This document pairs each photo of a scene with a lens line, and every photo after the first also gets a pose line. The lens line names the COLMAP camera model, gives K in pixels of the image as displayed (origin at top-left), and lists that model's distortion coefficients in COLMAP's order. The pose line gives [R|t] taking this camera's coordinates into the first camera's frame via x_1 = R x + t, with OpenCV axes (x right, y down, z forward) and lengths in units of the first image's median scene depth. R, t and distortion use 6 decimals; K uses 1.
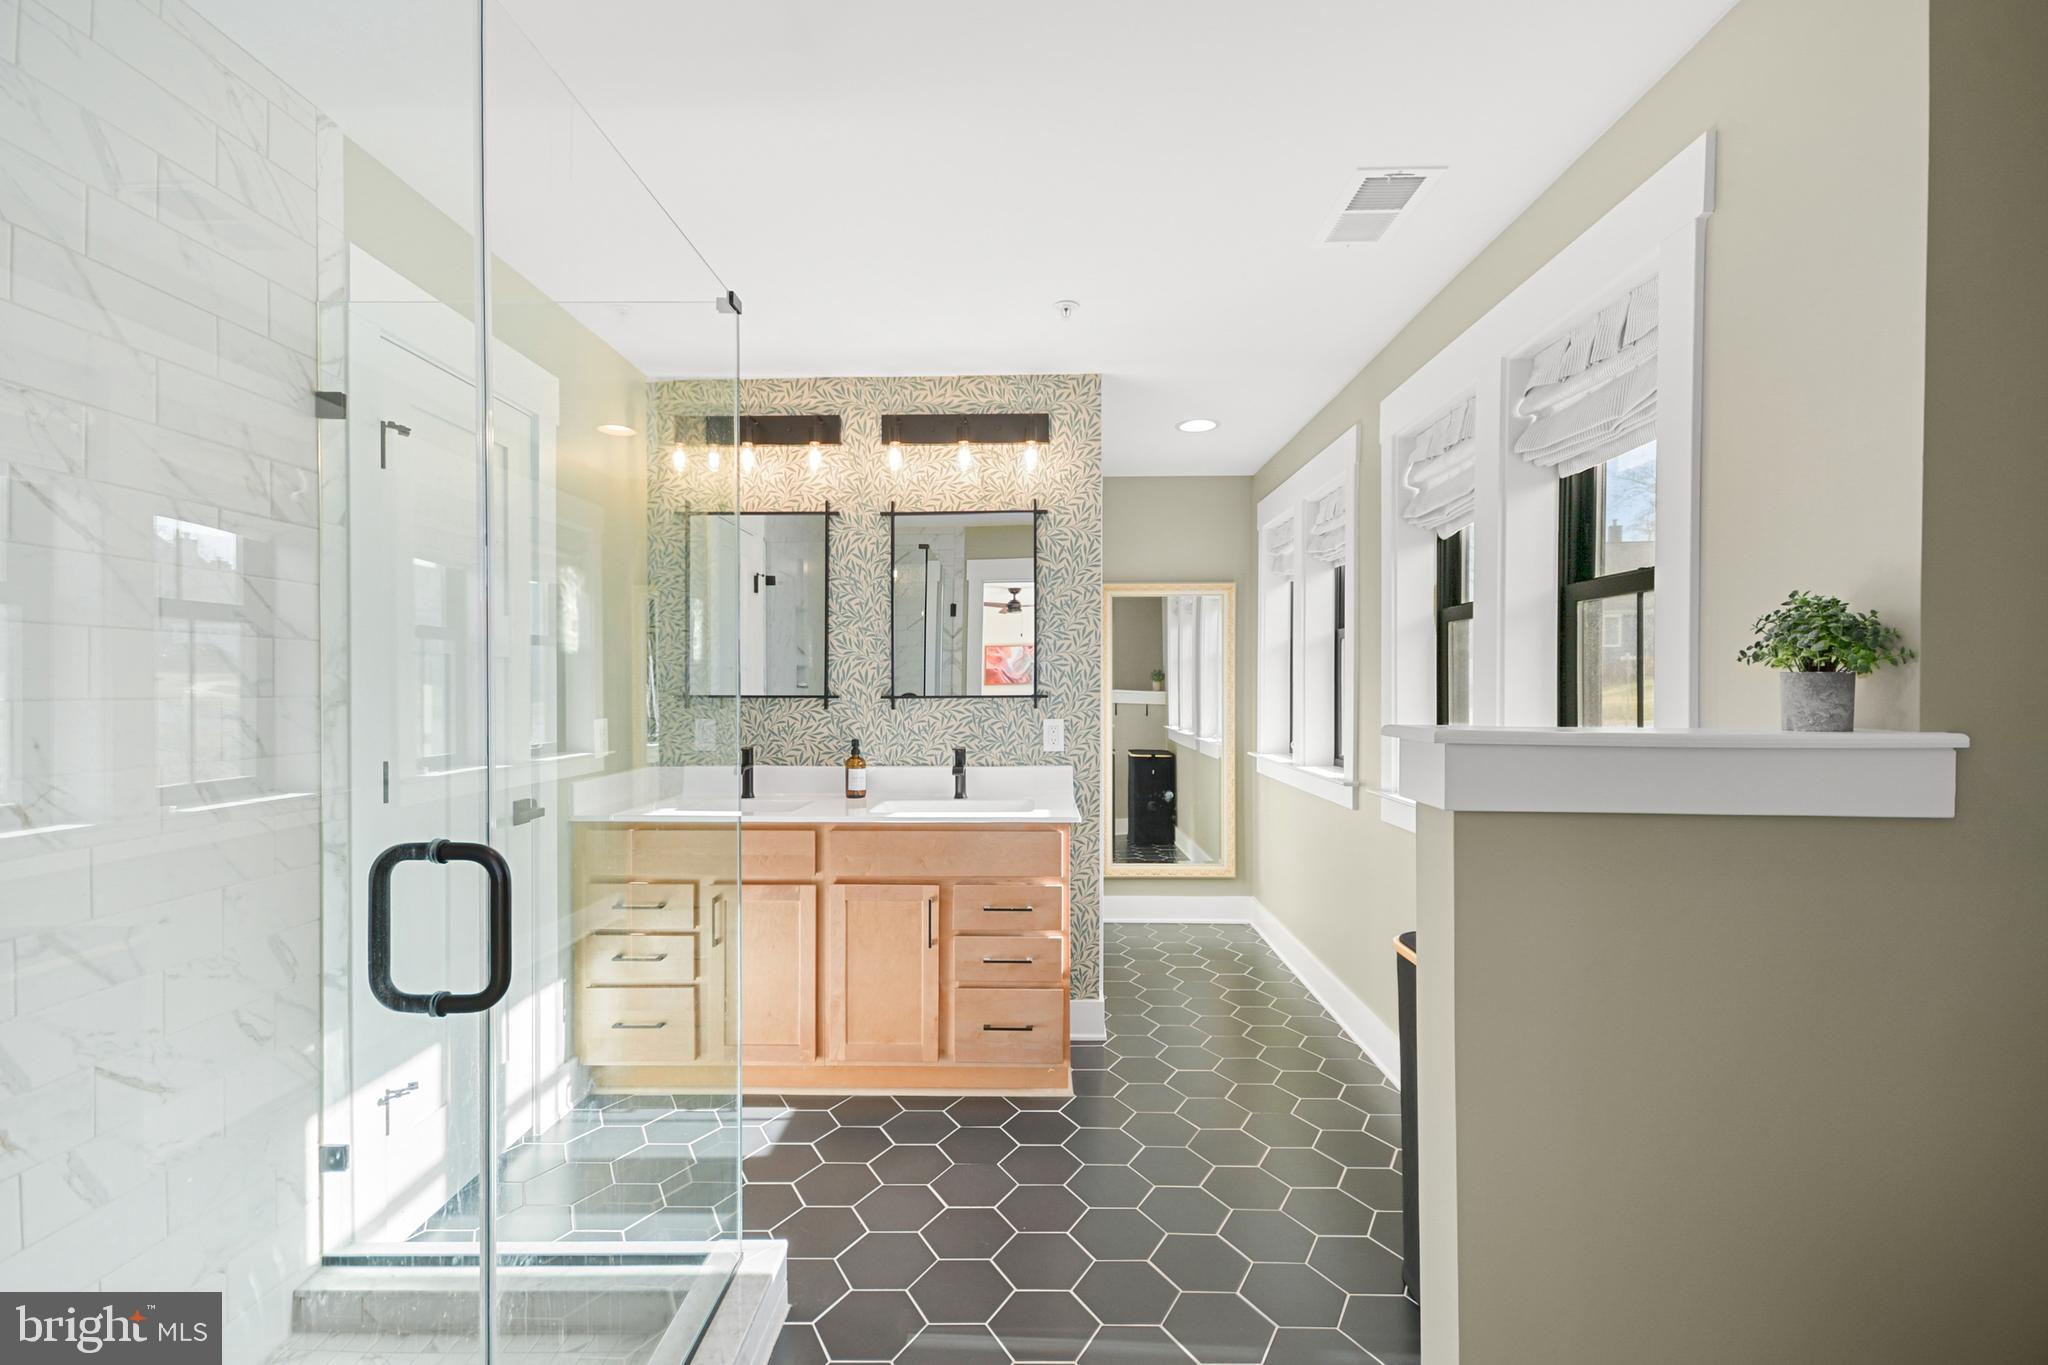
lens RADIAL K [[909.5, 0, 1014.9], [0, 909.5, 700.0], [0, 0, 1]] dist [0.009862, -0.000345]
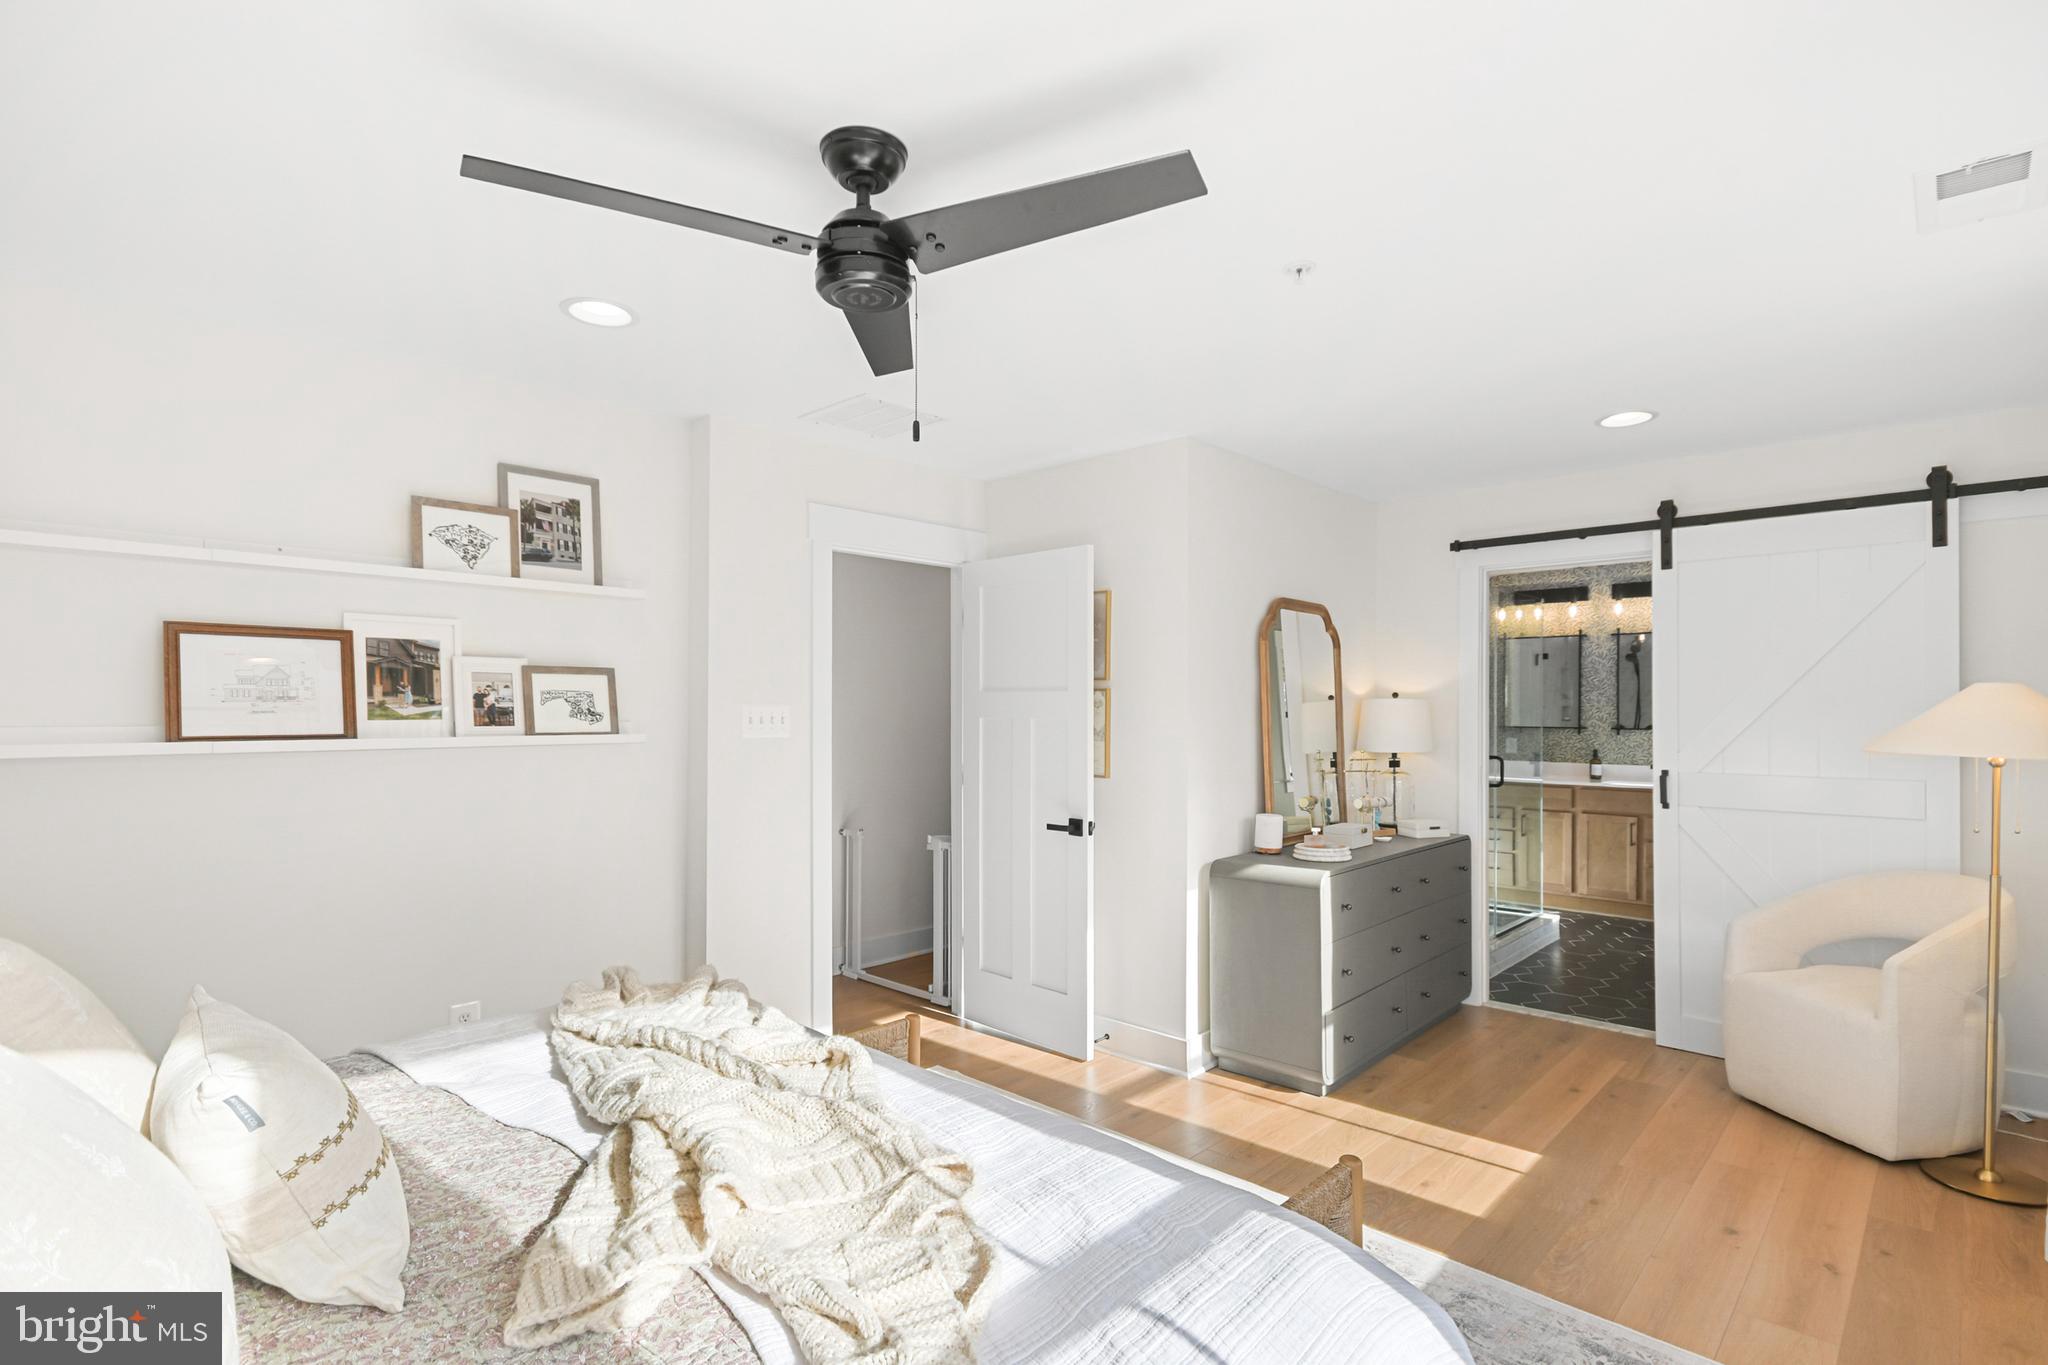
lens RADIAL K [[975.8, 0, 1015.8], [0, 975.8, 707.0], [0, 0, 1]] dist [0.001540, -0.000221]
pose [[0.735446, 0.000282, -0.677583, 0.332532], [-0.010351, 0.999888, -0.010818, -0.013599], [0.677504, 0.014969, 0.735367, -1.403595]]
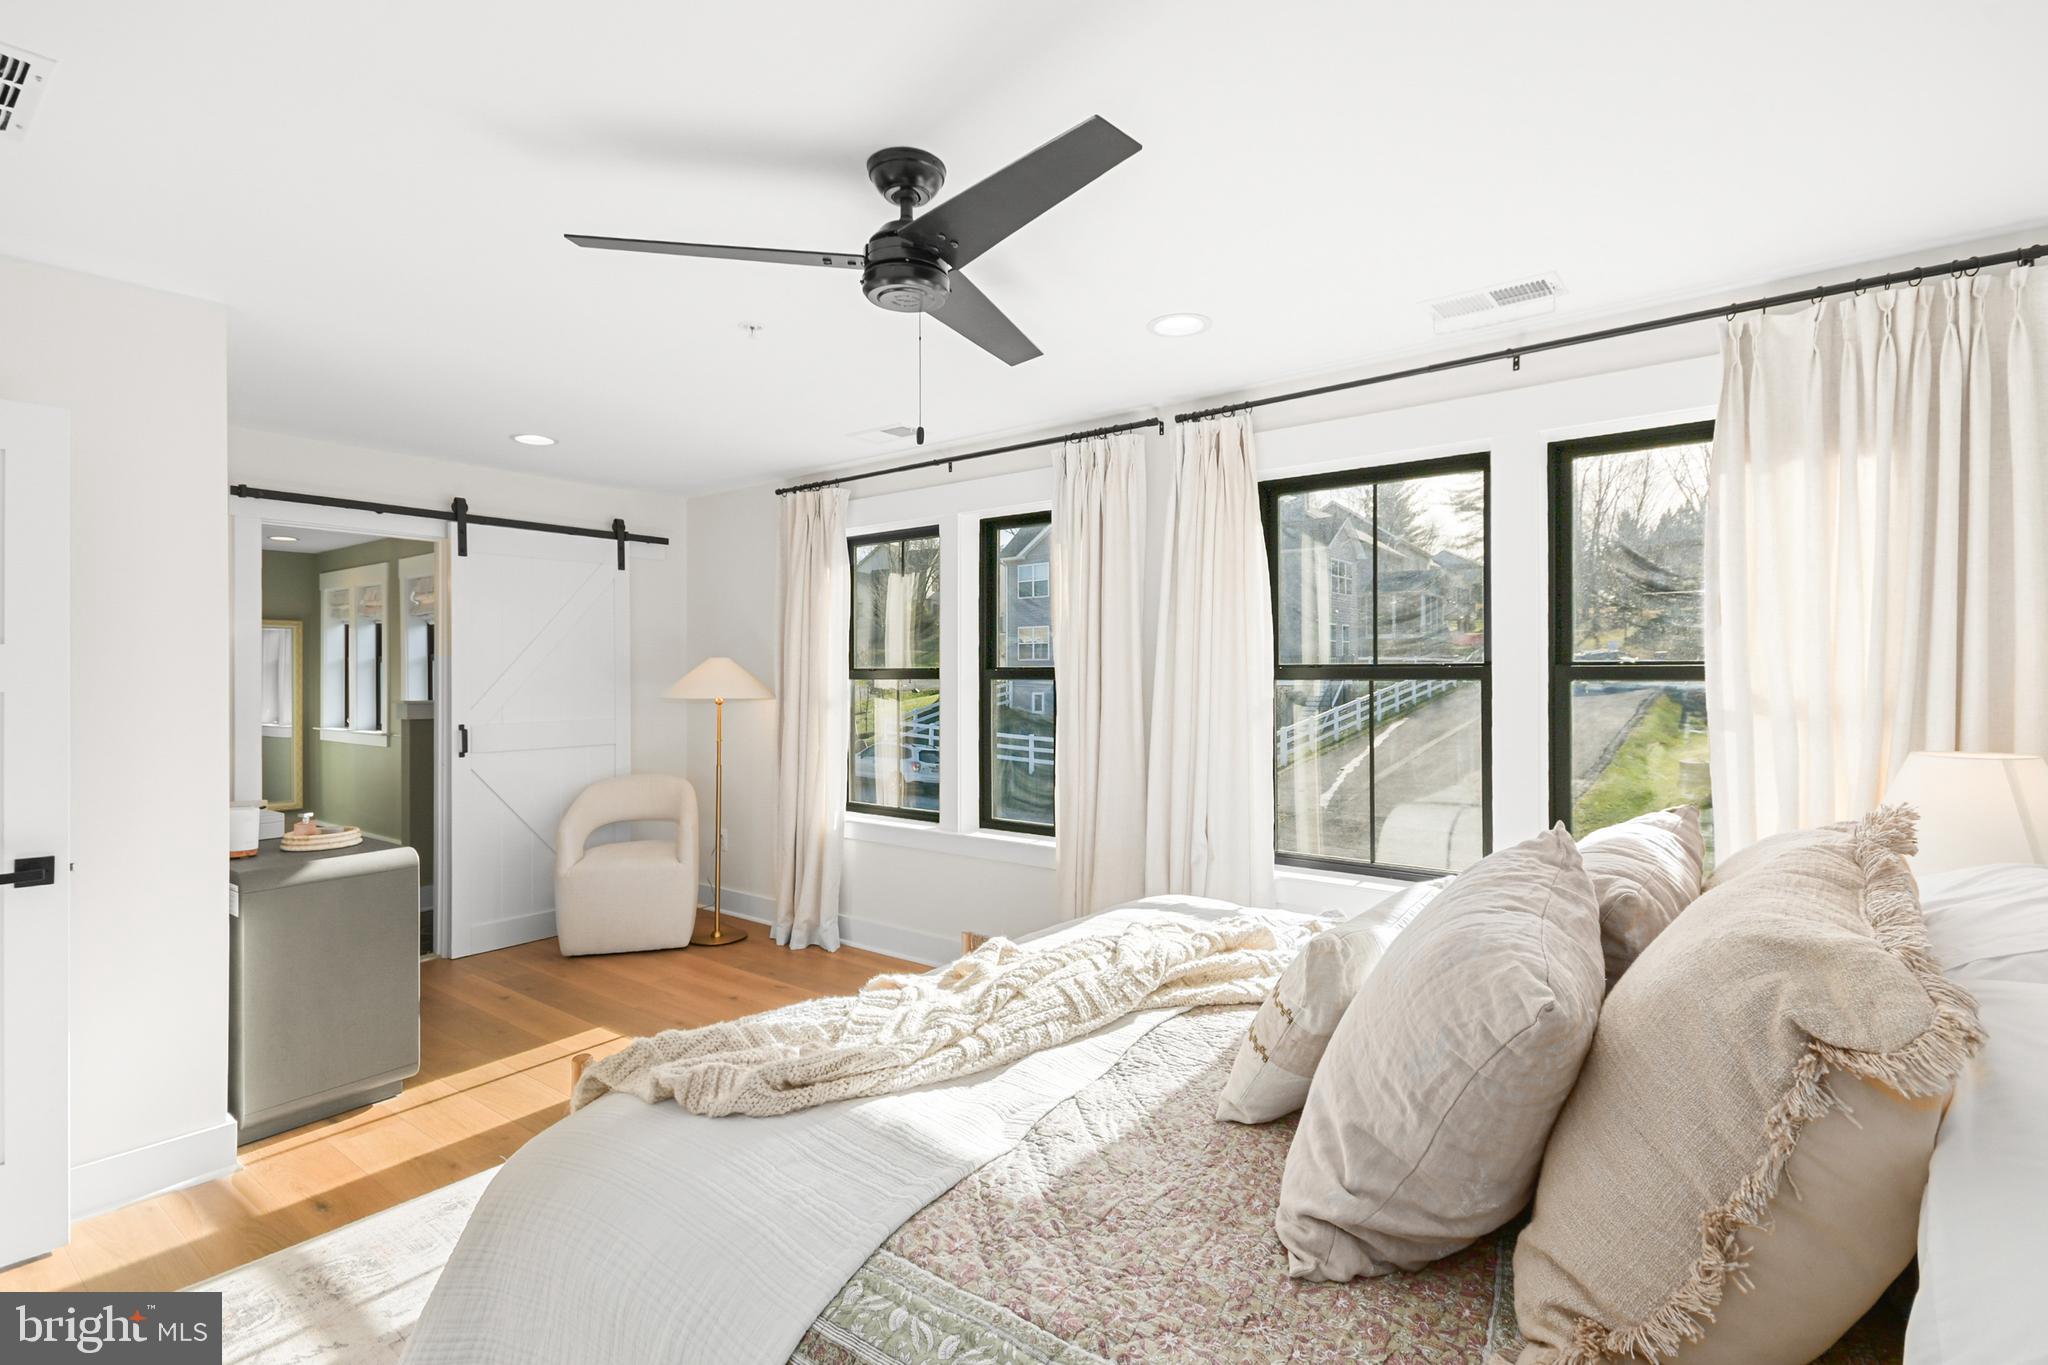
lens RADIAL K [[963.1, 0, 1022.5], [0, 963.1, 670.7], [0, 0, 1]] dist [-0.000377, -0.000207]
pose [[0.593626, 0.000805, 0.804741, -0.536118], [0.014177, 0.999834, -0.011458, -0.008891], [-0.804616, 0.018211, 0.593516, -1.472427]]
